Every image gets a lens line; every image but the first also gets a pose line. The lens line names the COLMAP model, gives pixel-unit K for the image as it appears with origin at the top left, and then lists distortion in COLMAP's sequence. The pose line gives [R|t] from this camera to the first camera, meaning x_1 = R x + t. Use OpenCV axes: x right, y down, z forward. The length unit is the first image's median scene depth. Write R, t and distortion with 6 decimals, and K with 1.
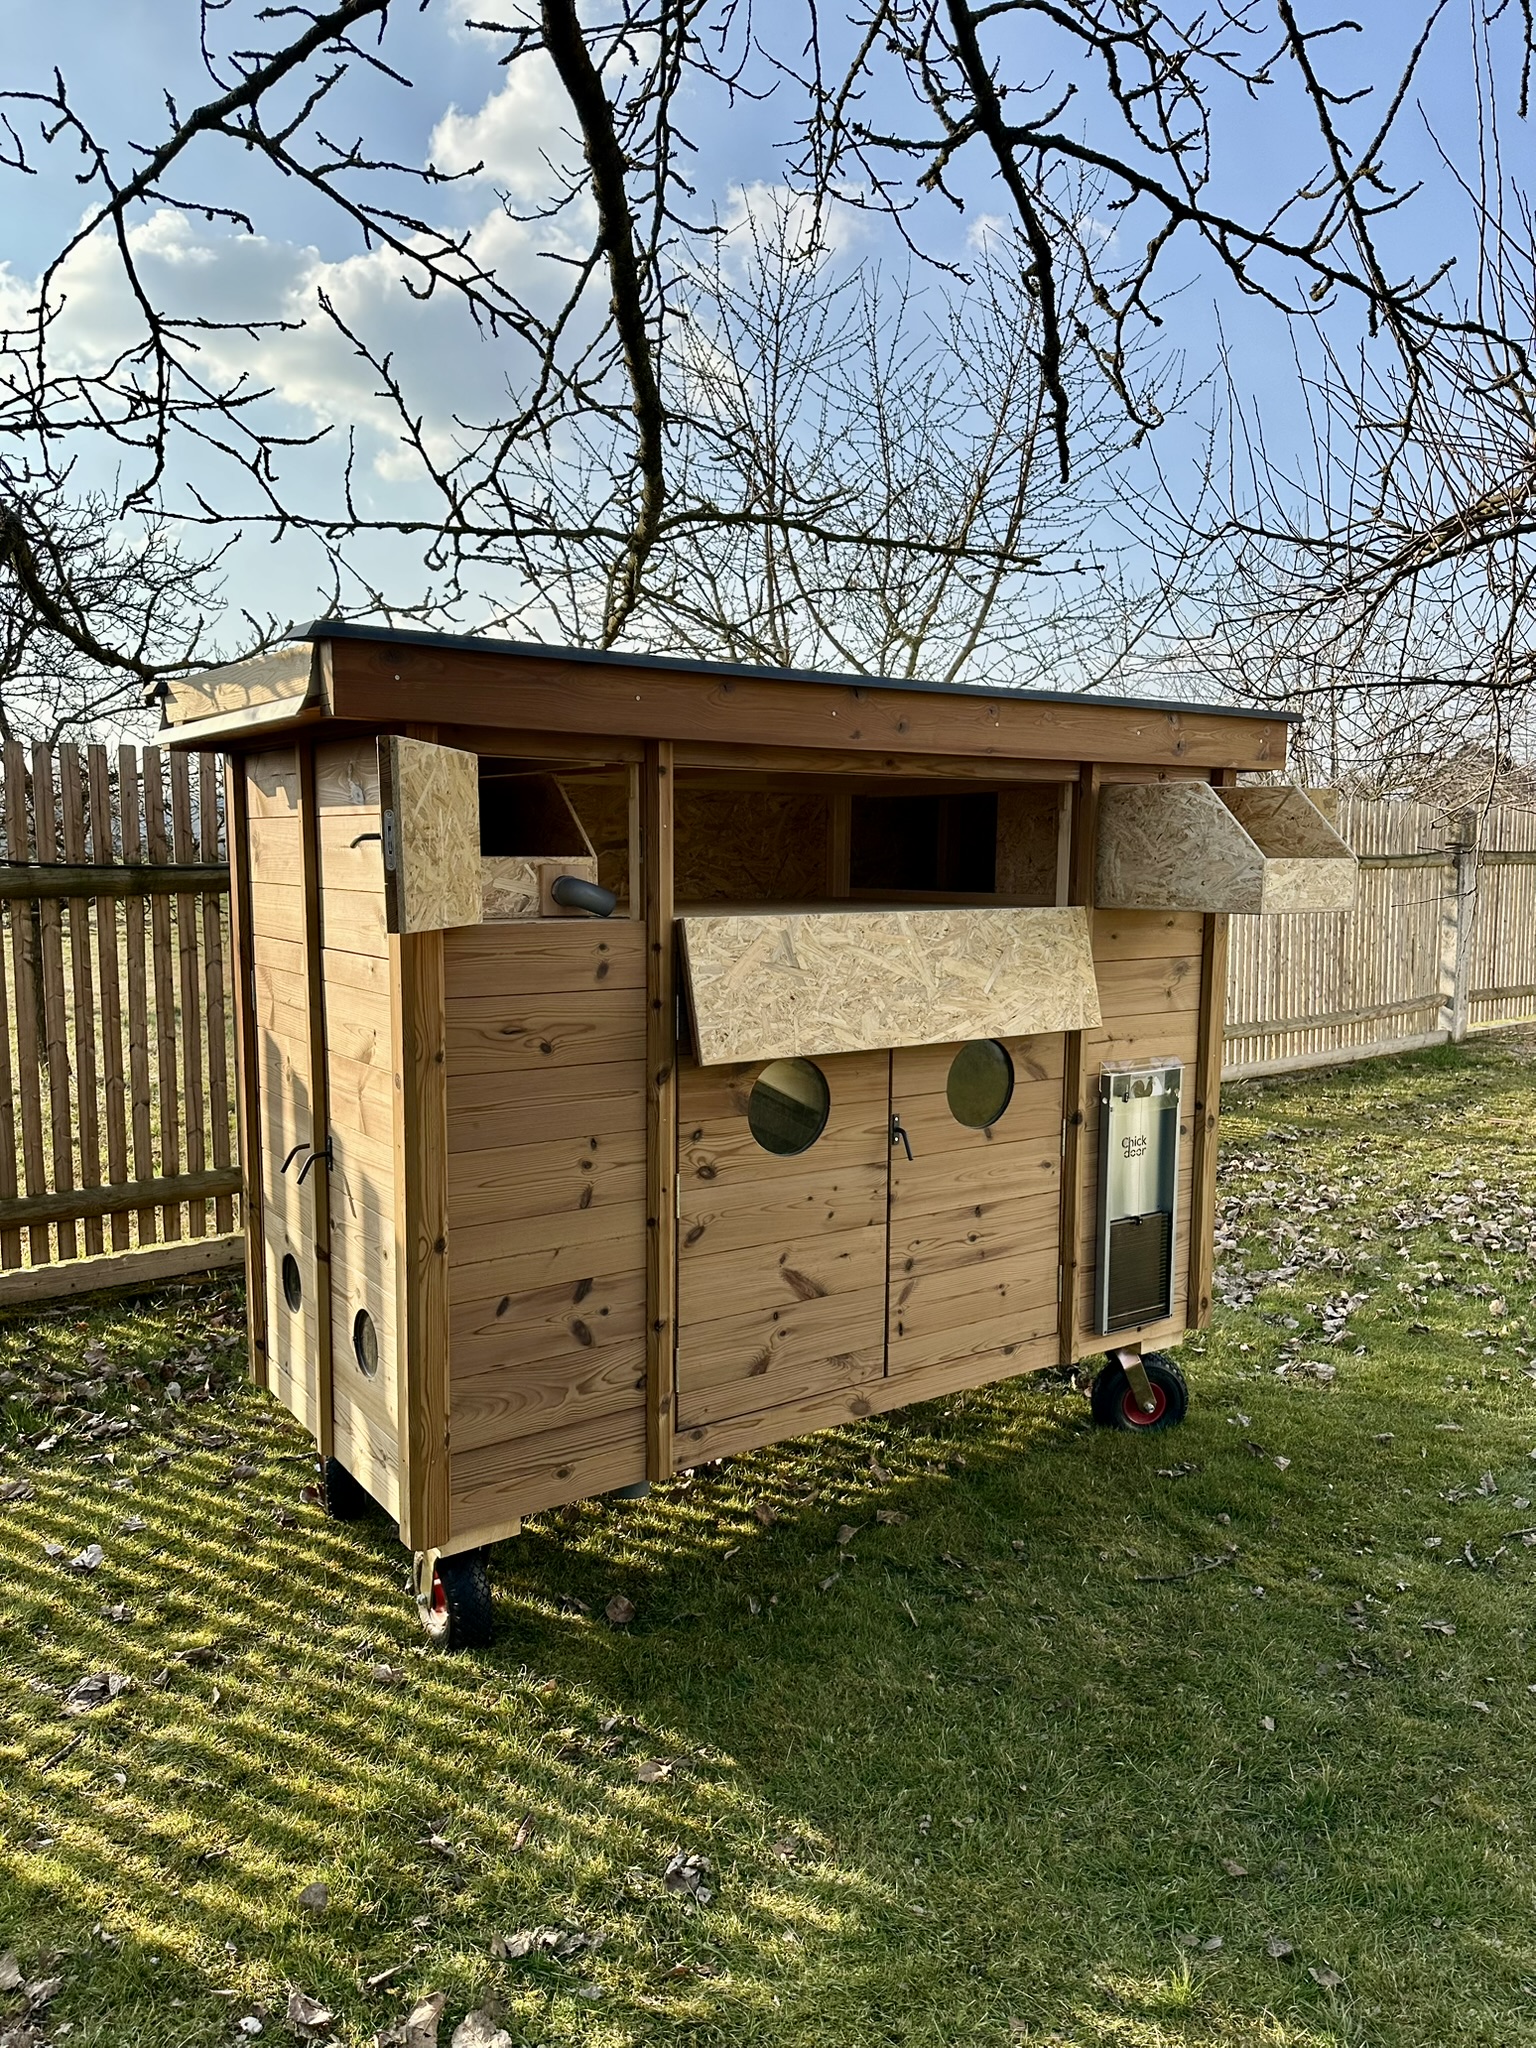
lens RADIAL K [[1475.7, 0, 737.2], [0, 1475.7, 1061.8], [0, 0, 1]] dist [0.031313, -0.032874]
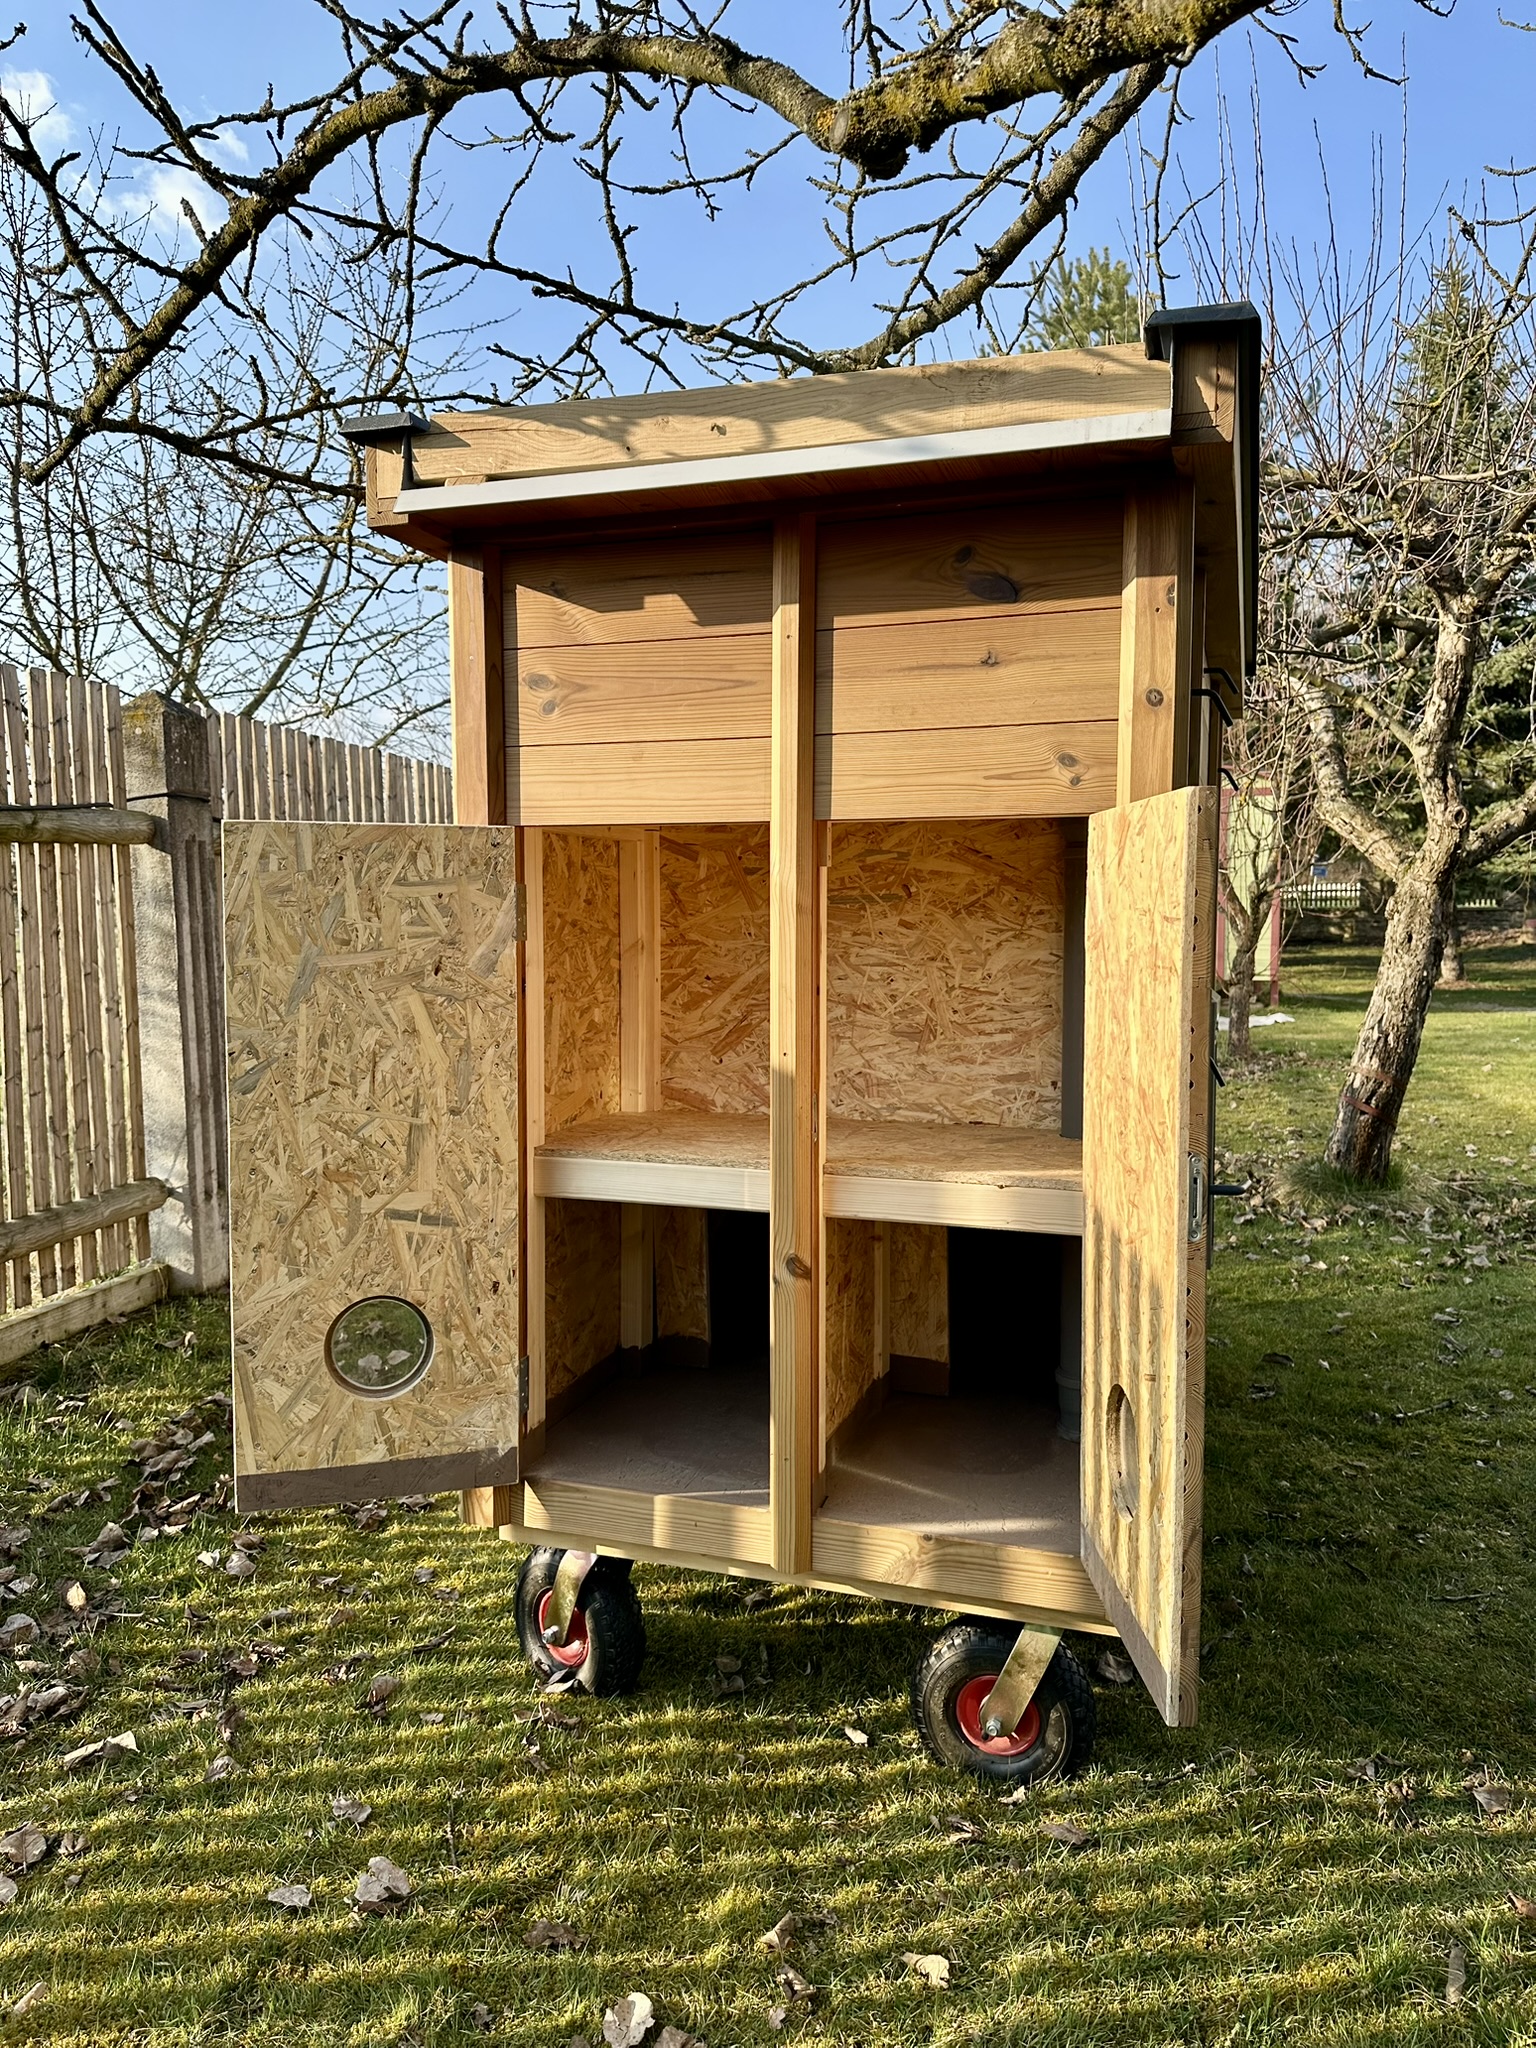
lens RADIAL K [[1475.7, 0, 770.3], [0, 1475.7, 1040.6], [0, 0, 1]] dist [0.031313, -0.032874]
pose [[0.793836, -0.054289, 0.605704, -0.632410], [0.091084, 0.995387, -0.030157, 0.039603], [-0.601272, 0.079110, 0.795118, 0.410443]]
